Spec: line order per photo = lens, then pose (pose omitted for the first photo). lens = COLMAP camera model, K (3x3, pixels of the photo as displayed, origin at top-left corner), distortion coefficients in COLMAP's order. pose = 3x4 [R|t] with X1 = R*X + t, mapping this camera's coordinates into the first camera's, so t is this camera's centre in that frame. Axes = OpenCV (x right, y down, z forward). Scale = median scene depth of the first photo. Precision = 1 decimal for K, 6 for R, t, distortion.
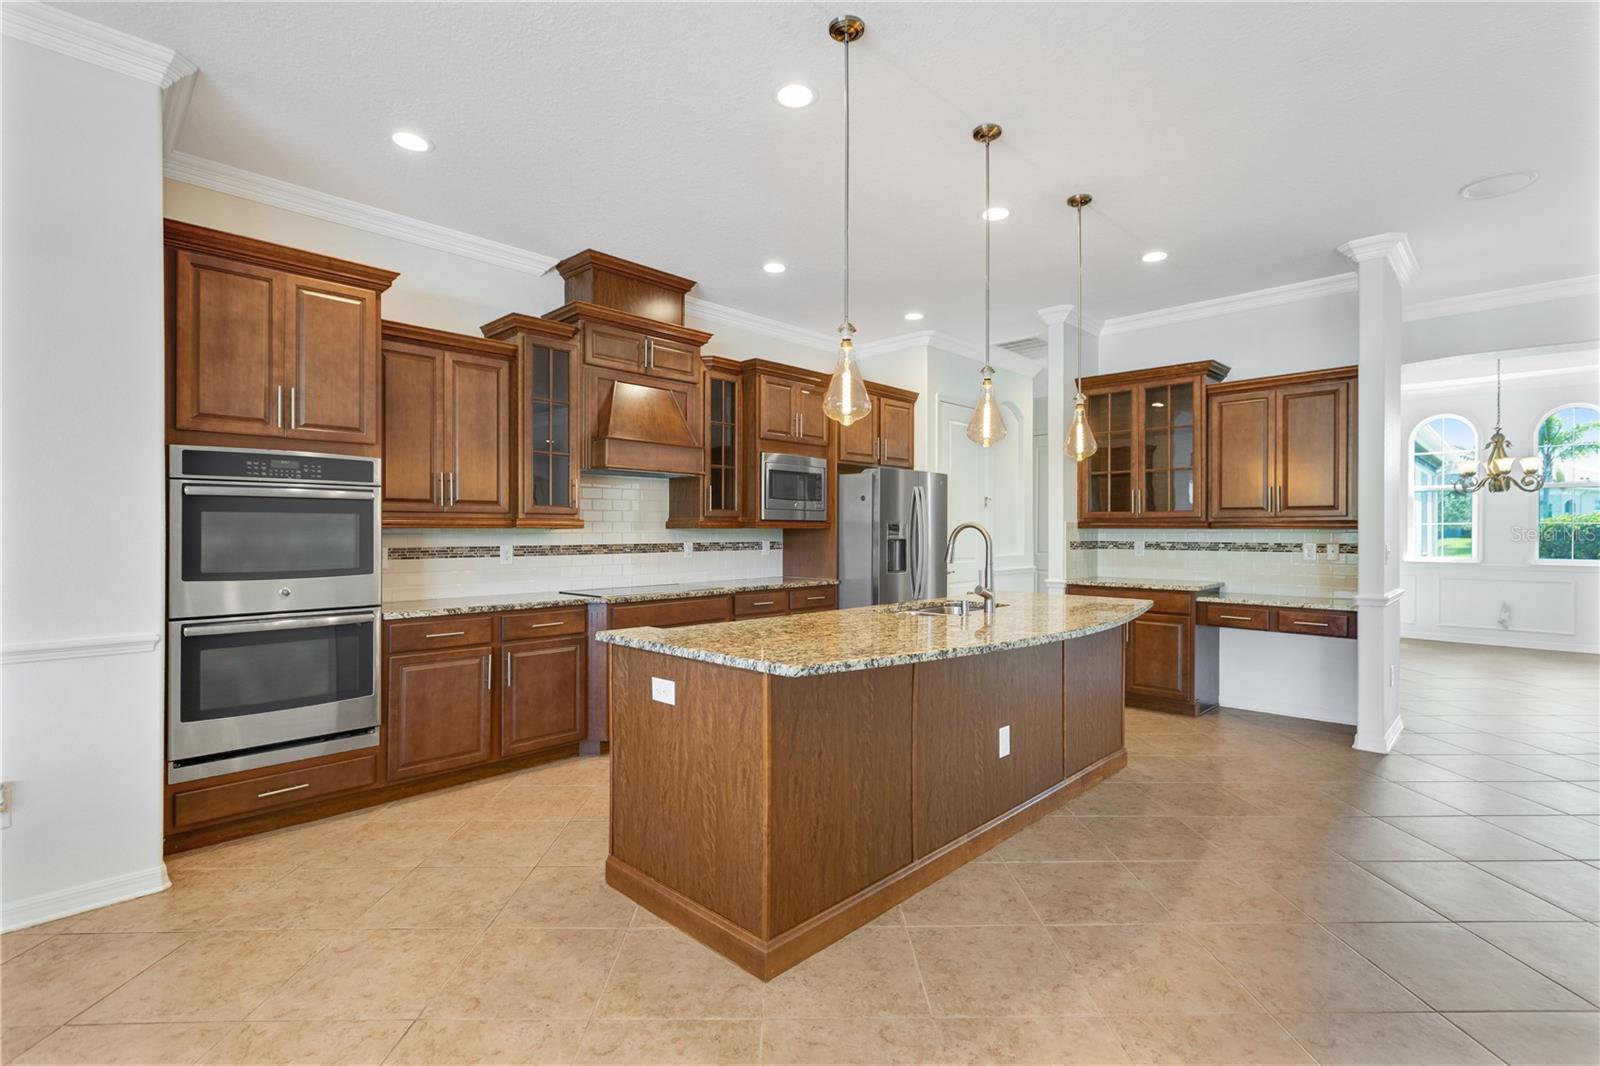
lens RADIAL K [[747.7, 0, 806.1], [0, 747.7, 534.2], [0, 0, 1]] dist [0.008258, 0.000212]
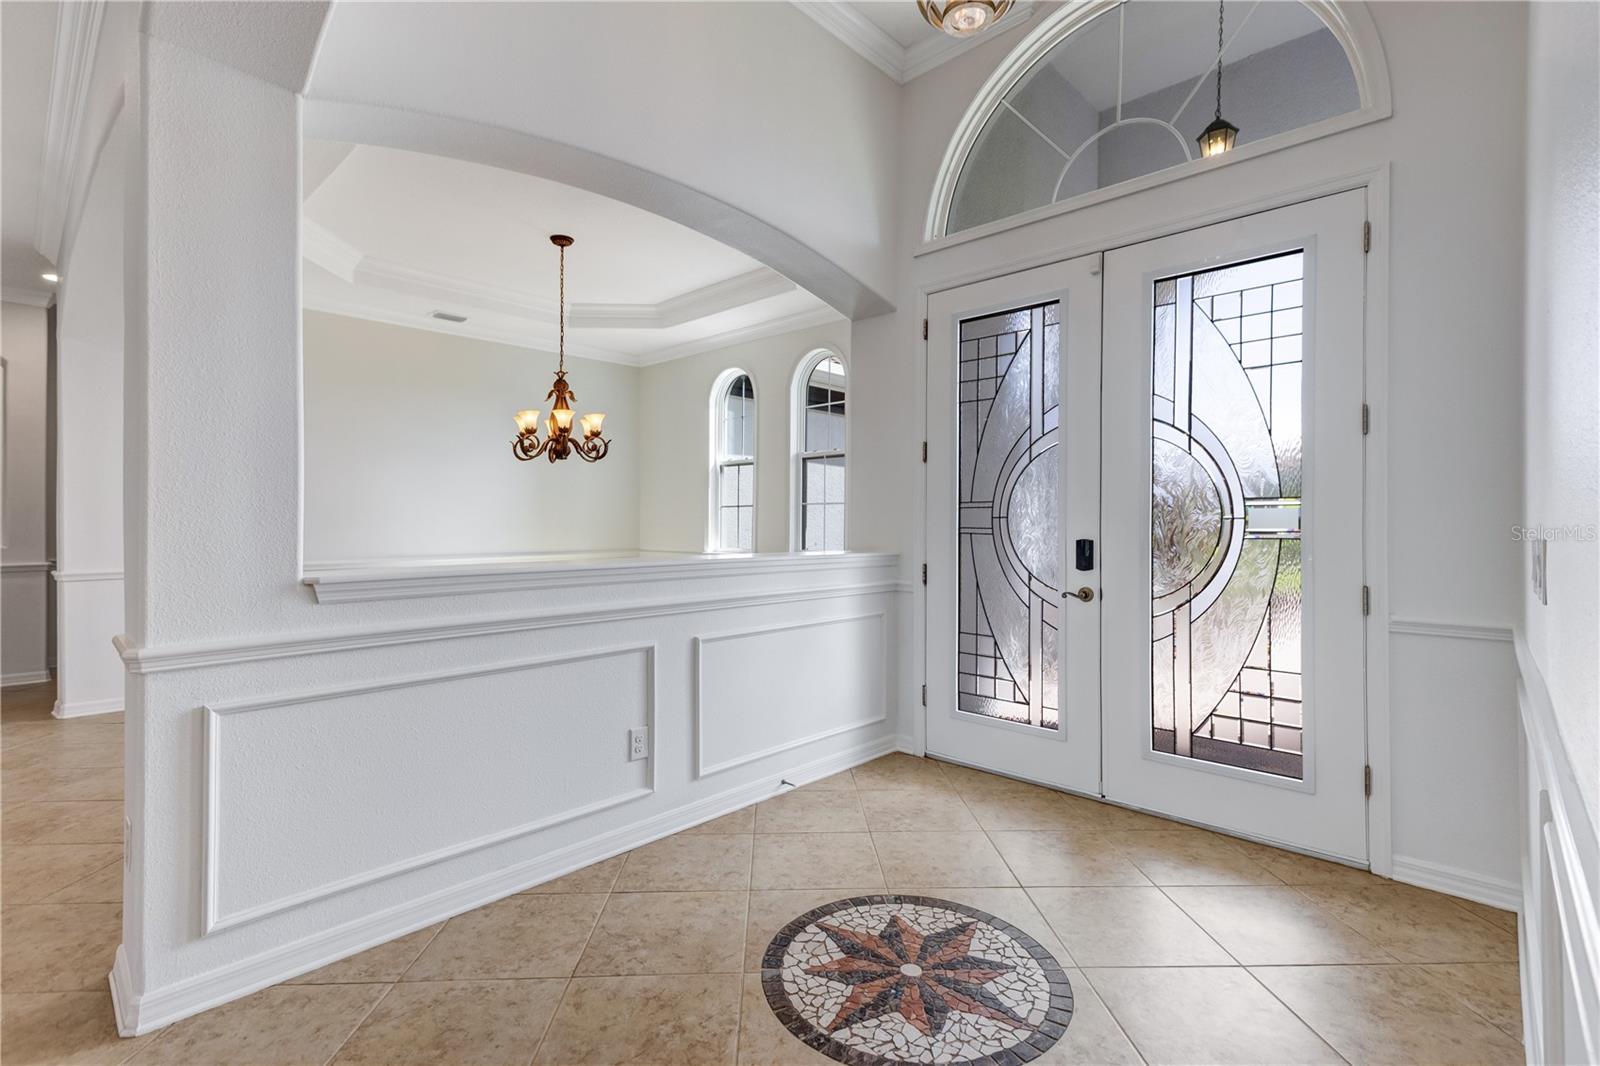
lens RADIAL K [[742.0, 0, 800.0], [0, 742.0, 533.0], [0, 0, 1]] dist [0.003169, 0.000469]
pose [[0.999898, 0.000927, 0.014262, 1.949469], [-0.001055, 0.999959, 0.008944, 0.018510], [-0.014253, -0.008958, 0.999858, 0.465152]]
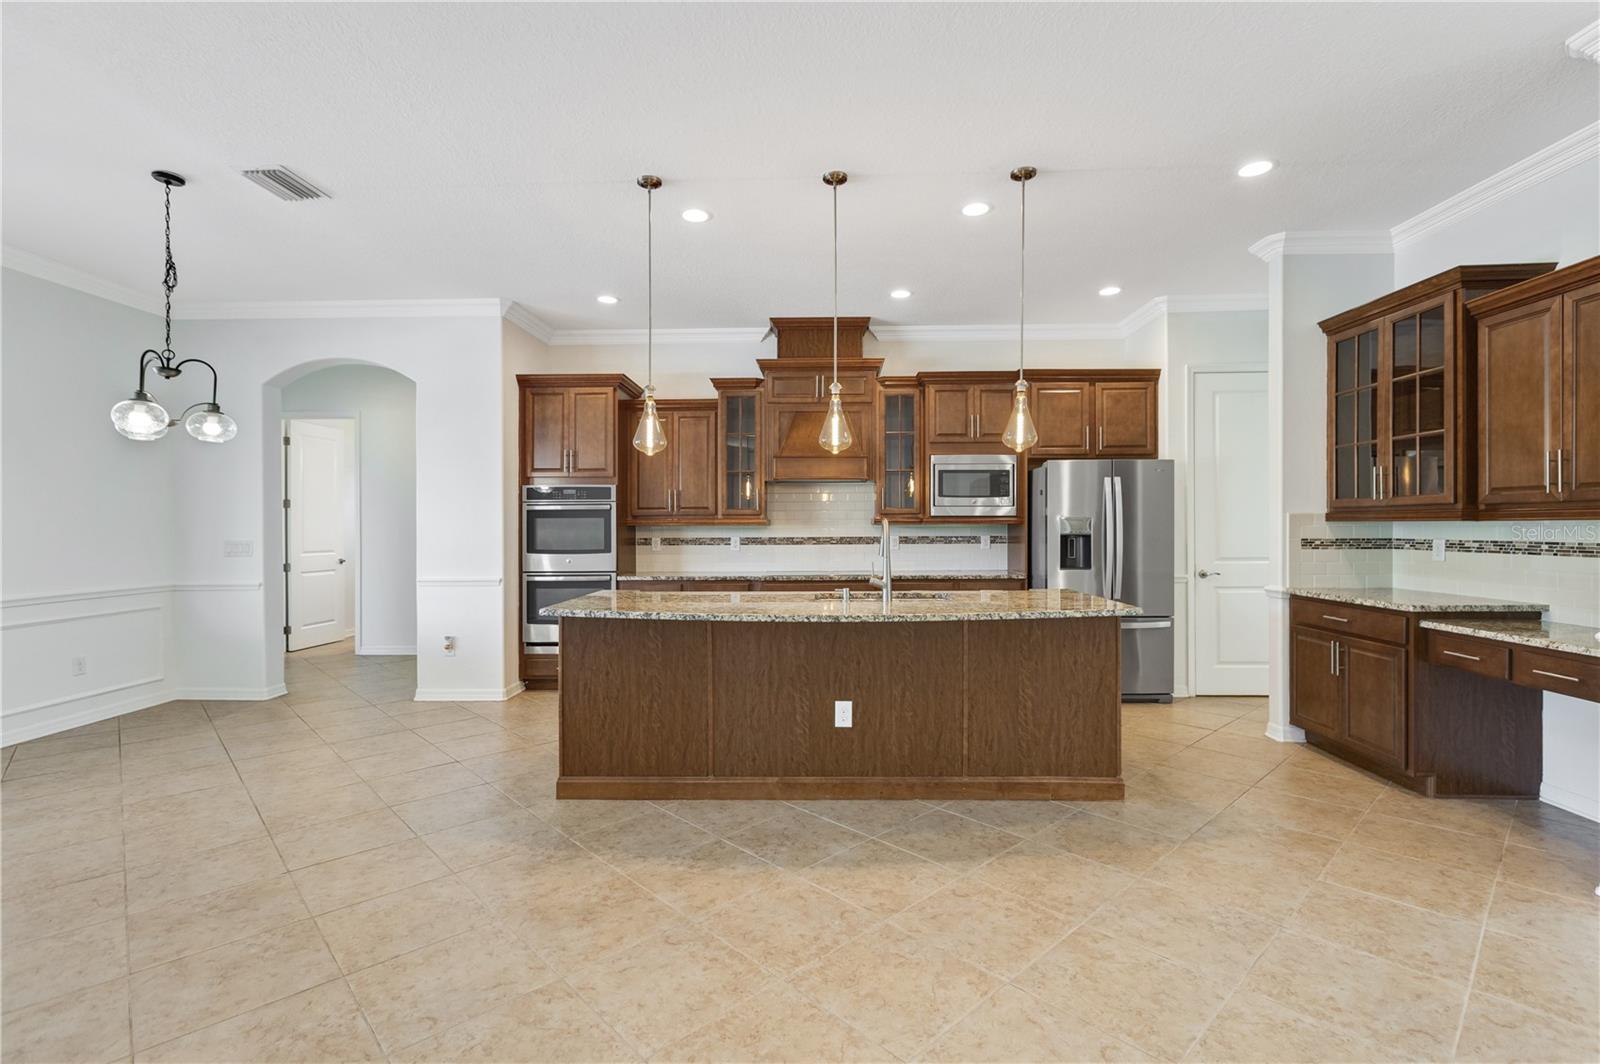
lens RADIAL K [[742.0, 0, 800.0], [0, 742.0, 532.0], [0, 0, 1]] dist [0.003169, 0.000469]
pose [[0.669638, 0.002750, -0.742683, 0.798508], [0.001929, 0.999983, 0.005442, -0.002639], [0.742685, -0.005077, 0.669621, 0.155064]]
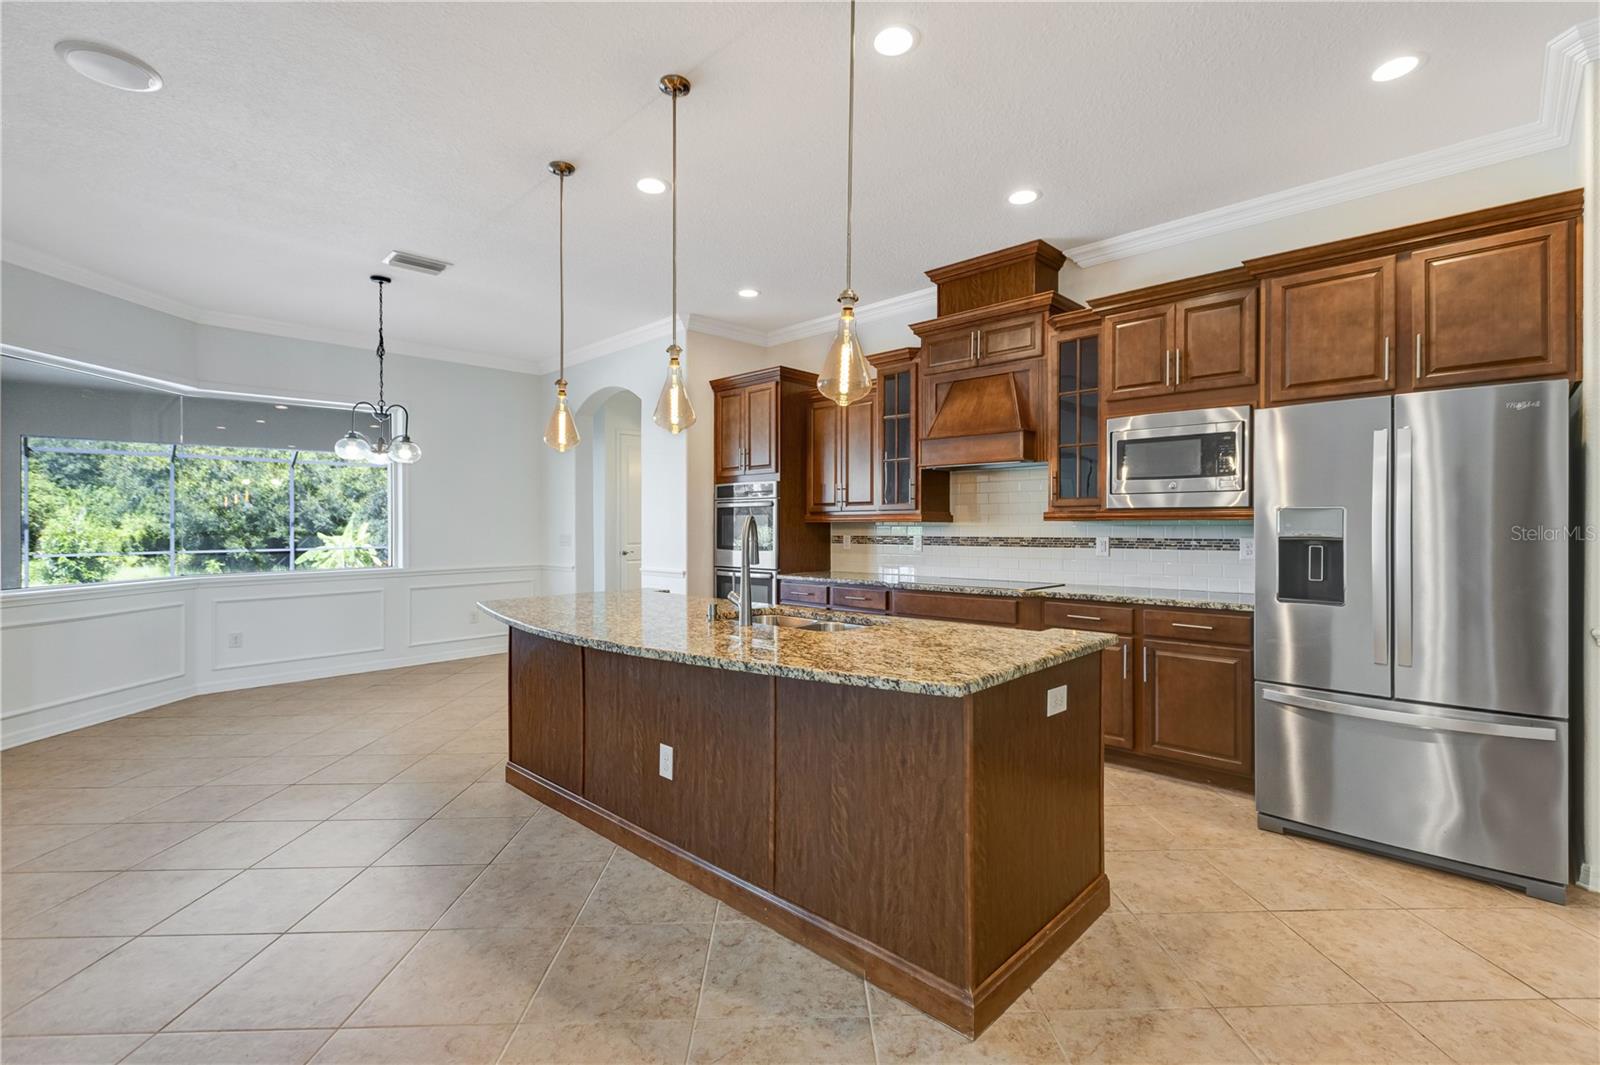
lens RADIAL K [[719.0, 0, 806.1], [0, 719.0, 533.7], [0, 0, 1]] dist [0.000137, 0.000329]
pose [[-0.000645, 0.013370, -0.999910, 0.851207], [0.000741, 0.999910, 0.013370, -0.004946], [1.000000, -0.000733, -0.000655, 0.888073]]
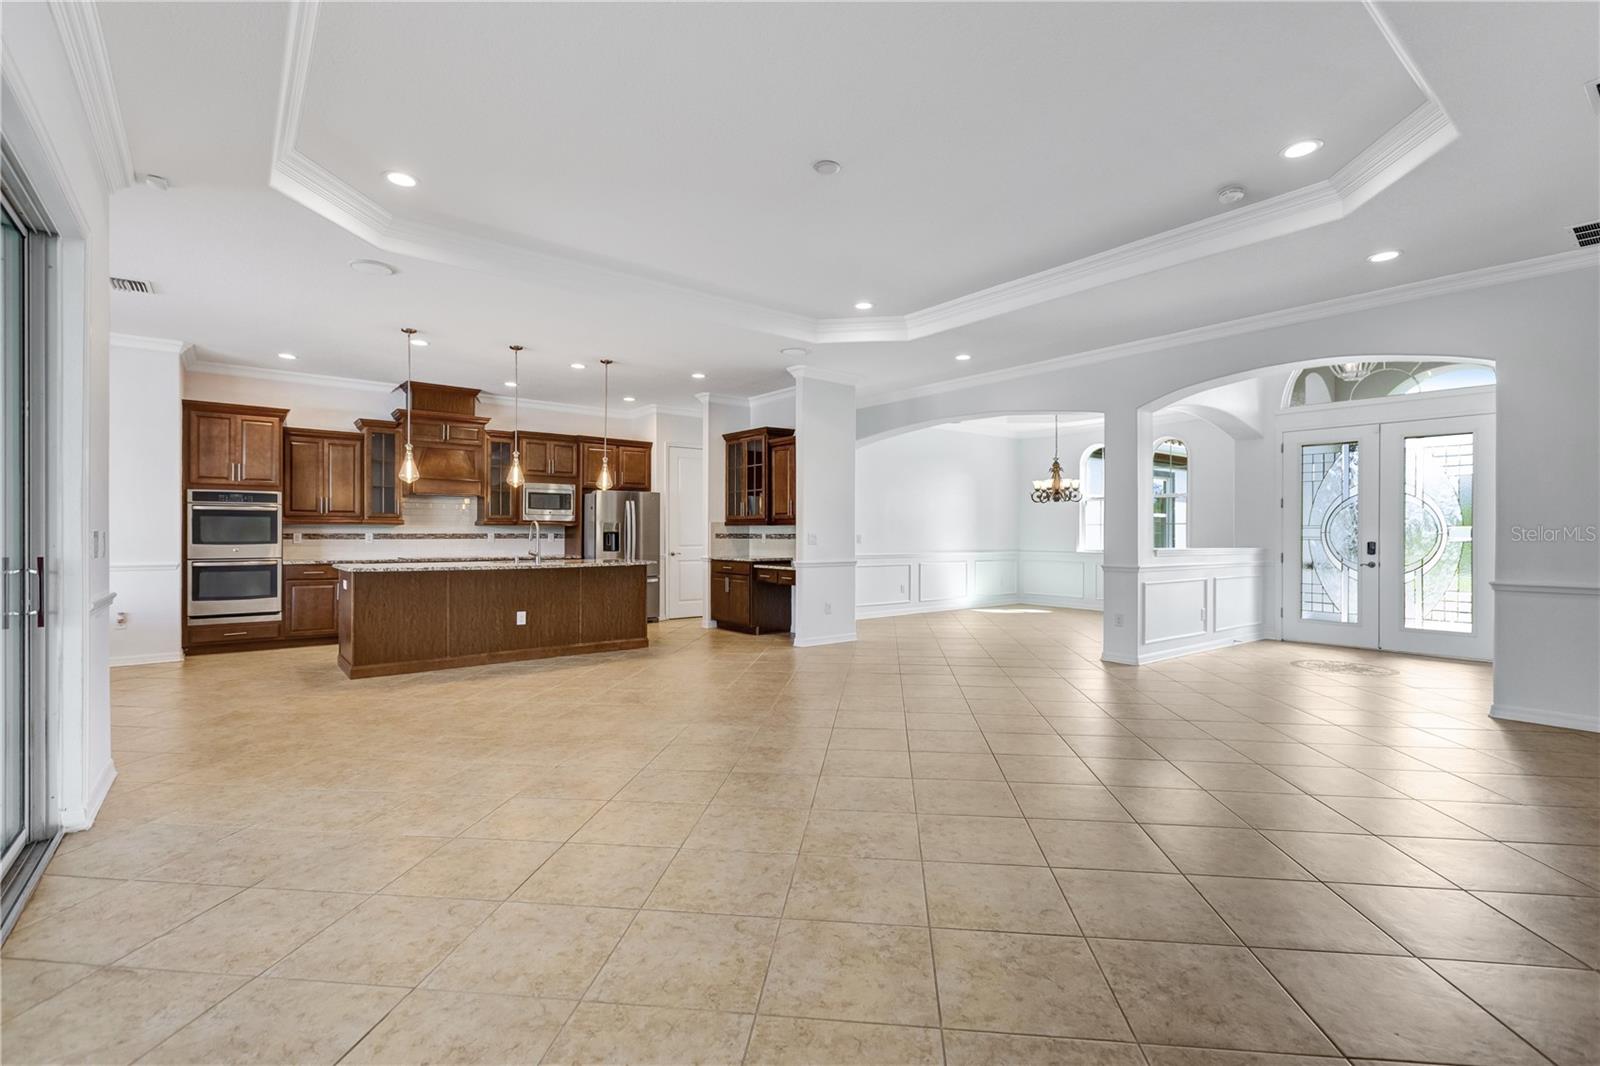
lens RADIAL K [[732.2, 0, 807.8], [0, 732.2, 538.6], [0, 0, 1]] dist [0.004607, 0.000423]
pose [[0.991810, 0.002878, -0.127690, 1.062183], [-0.002649, 0.999995, 0.001965, 0.023989], [0.127695, -0.001611, 0.991812, -0.813866]]
